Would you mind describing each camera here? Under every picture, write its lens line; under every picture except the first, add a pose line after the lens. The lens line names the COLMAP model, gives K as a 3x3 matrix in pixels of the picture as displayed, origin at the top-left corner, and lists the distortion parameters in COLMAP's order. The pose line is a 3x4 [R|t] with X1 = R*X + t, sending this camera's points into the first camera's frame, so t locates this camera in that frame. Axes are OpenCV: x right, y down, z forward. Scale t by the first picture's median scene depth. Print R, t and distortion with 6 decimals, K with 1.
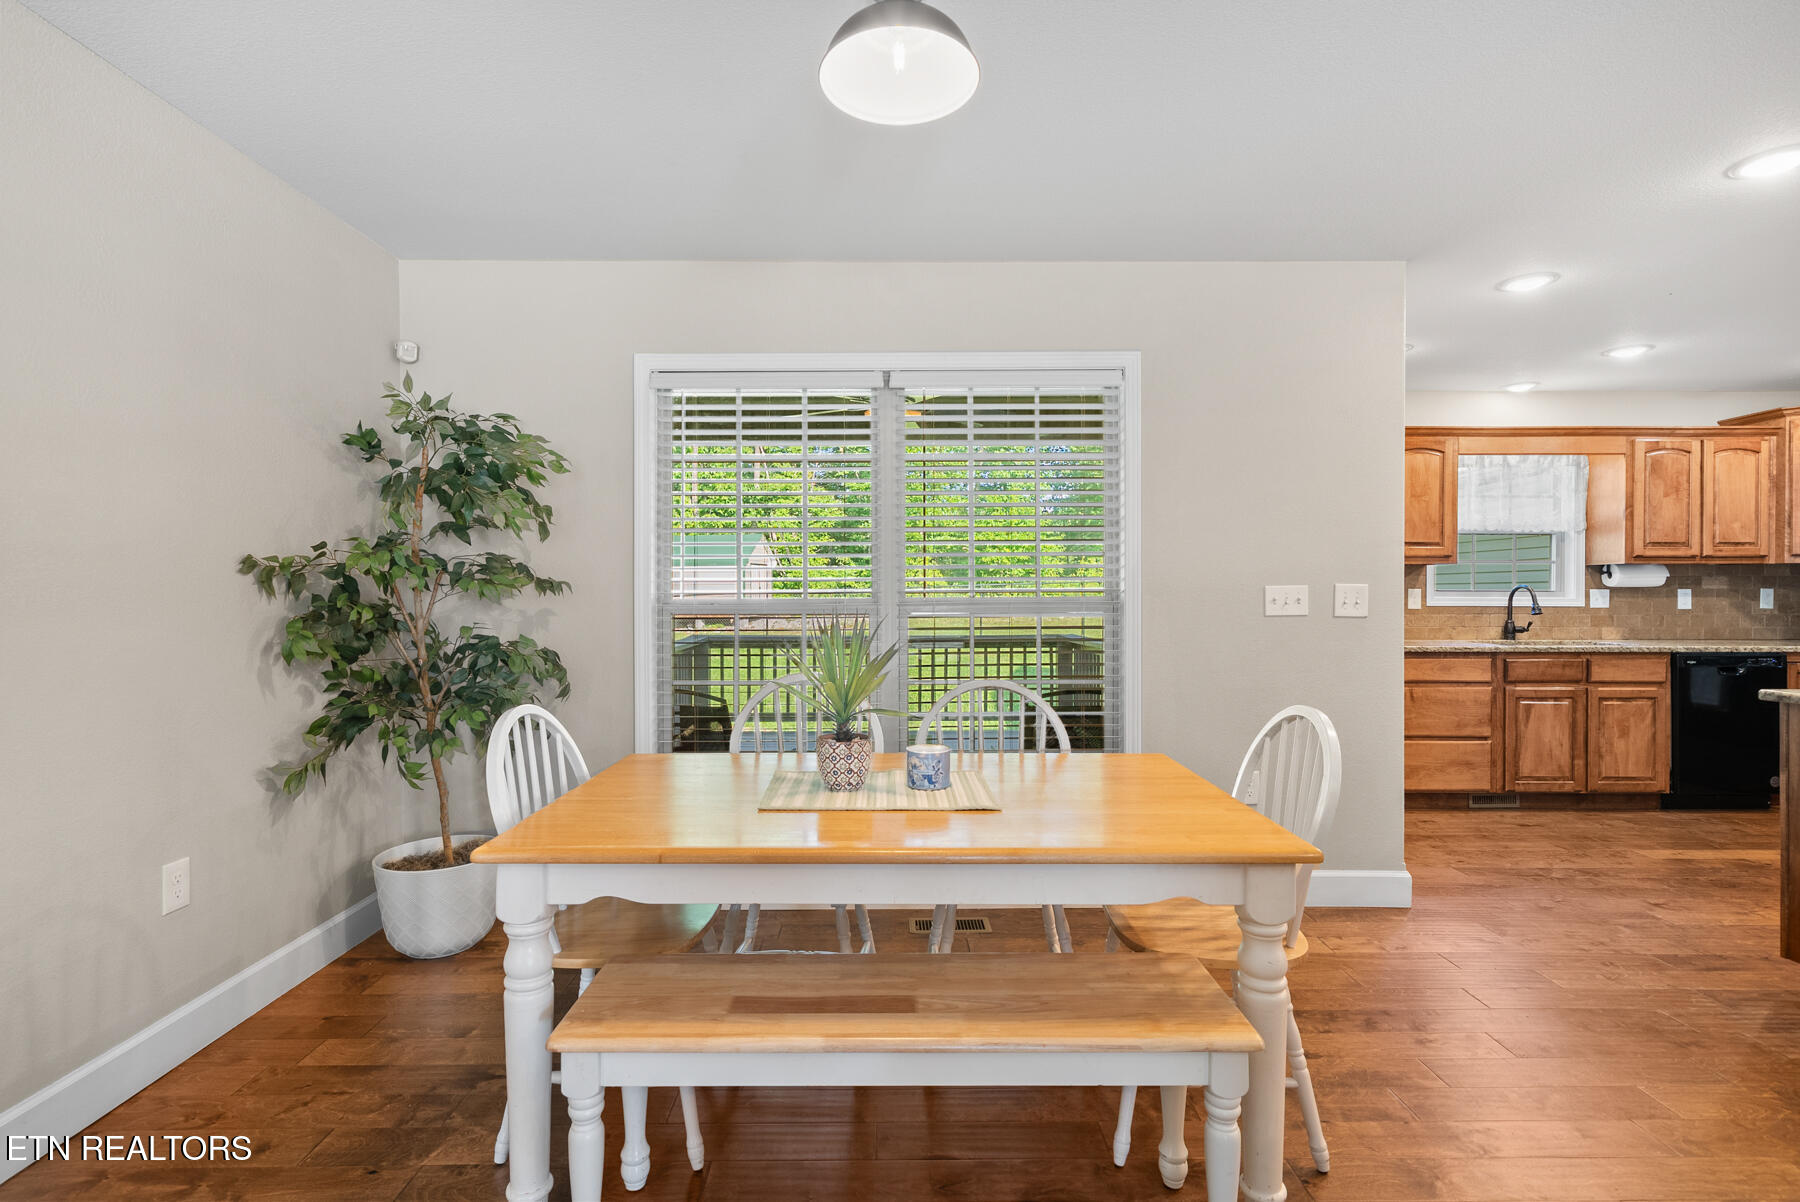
lens RADIAL K [[851.2, 0, 895.8], [0, 851.2, 598.3], [0, 0, 1]] dist [0.001117, 0.000593]
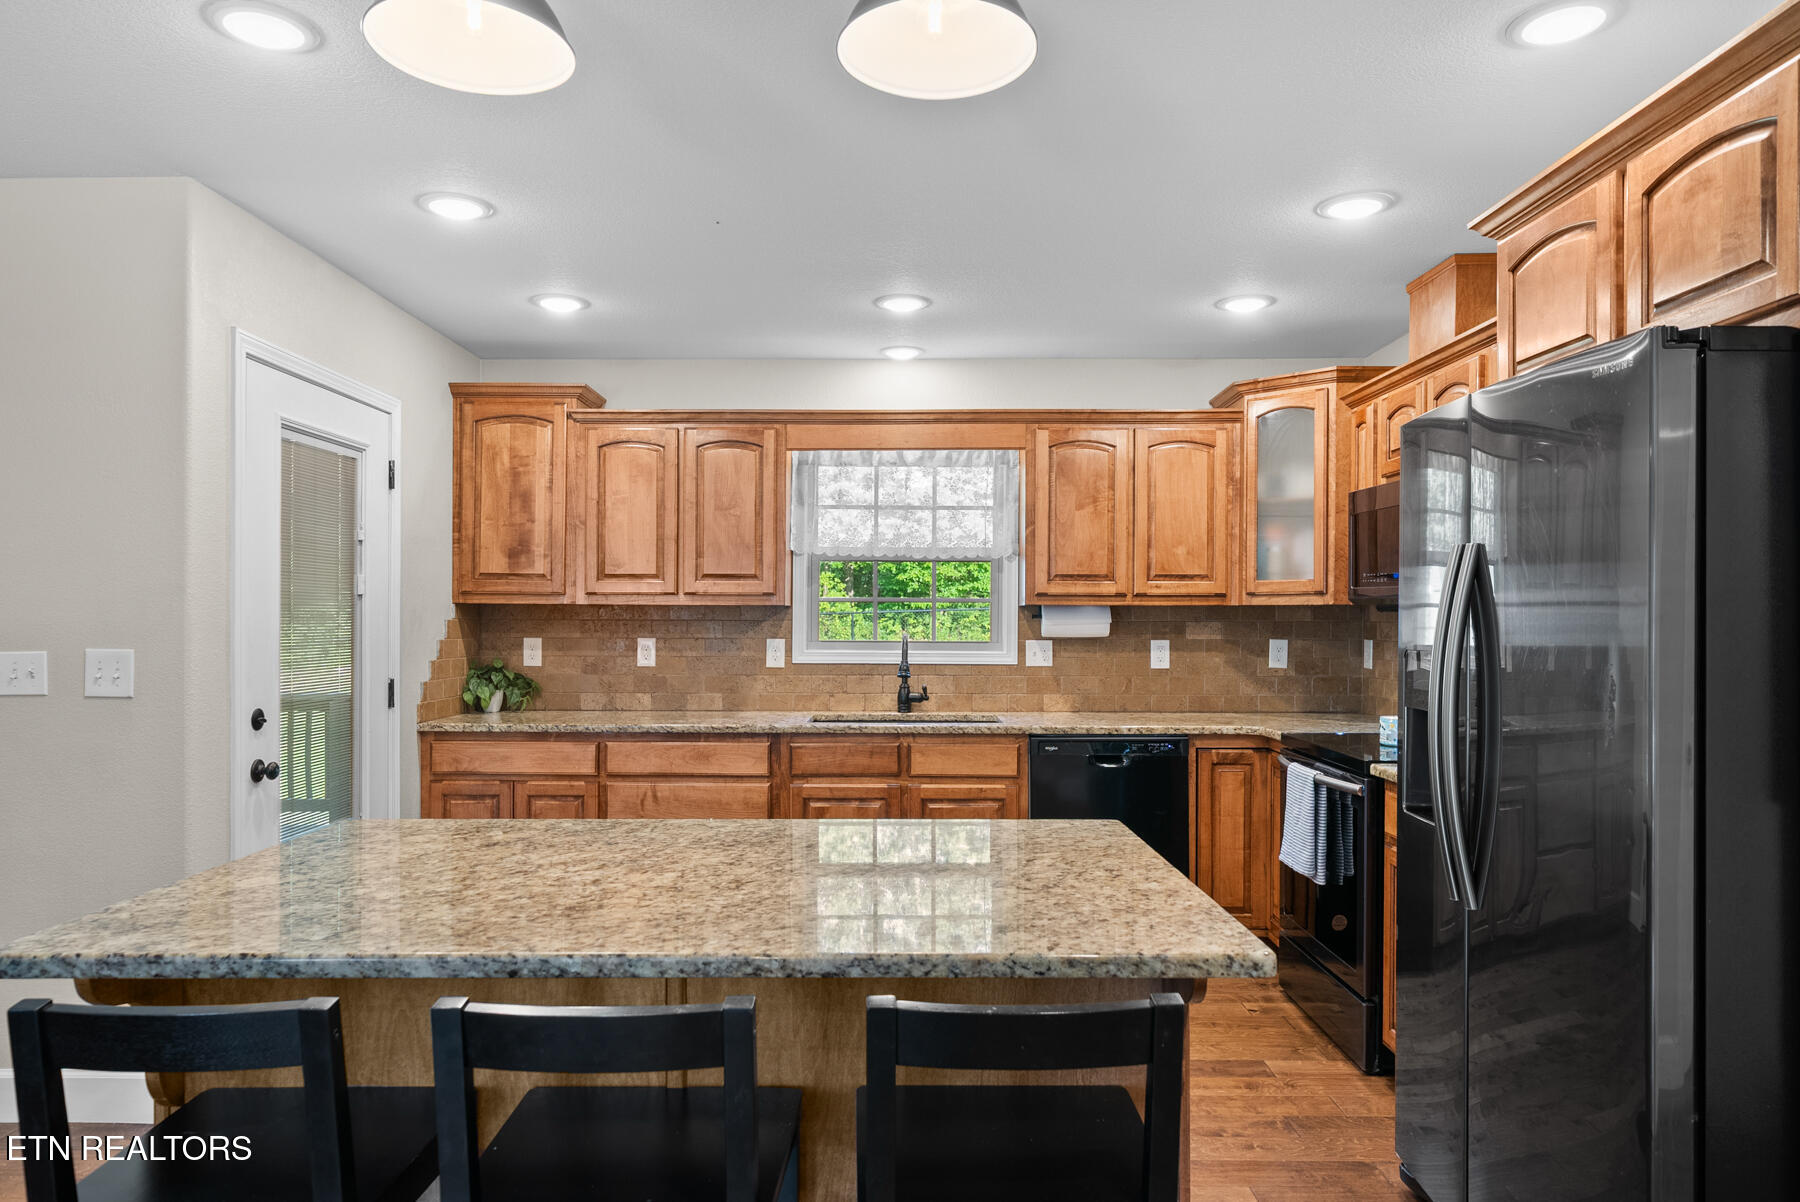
lens RADIAL K [[1124.1, 0, 883.2], [0, 1124.1, 619.8], [0, 0, 1]] dist [0.004379, 0.001158]
pose [[0.999729, 0.002101, -0.023203, 0.766329], [-0.002186, 0.999991, -0.003652, -0.025095], [0.023195, 0.003702, 0.999724, 0.073763]]
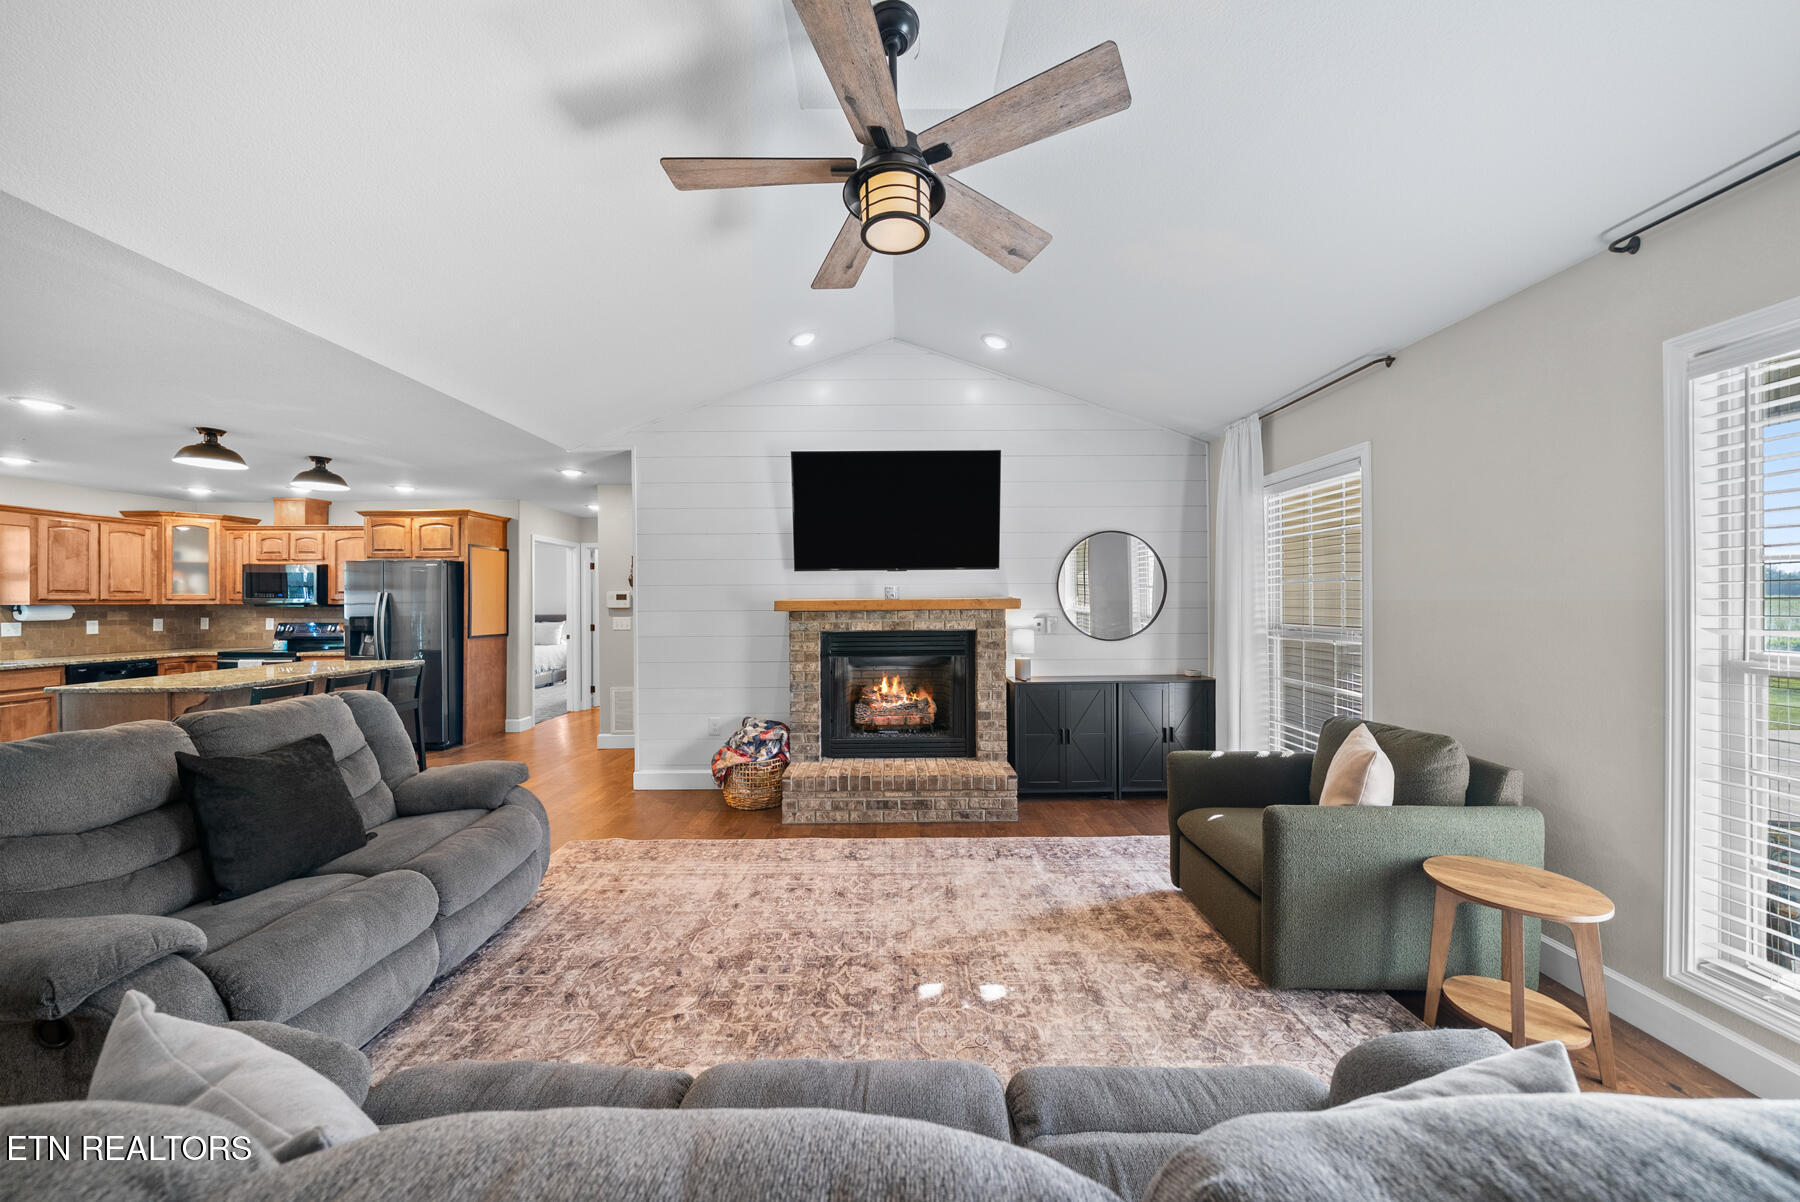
lens RADIAL K [[624.2, 0, 899.5], [0, 624.2, 600.0], [0, 0, 1]] dist [-0.001204, -0.000645]
pose [[0.006907, 0.003133, 0.999971, -0.155038], [0.011616, 0.999927, -0.003214, -0.028663], [-0.999909, 0.011638, 0.006870, -0.436980]]
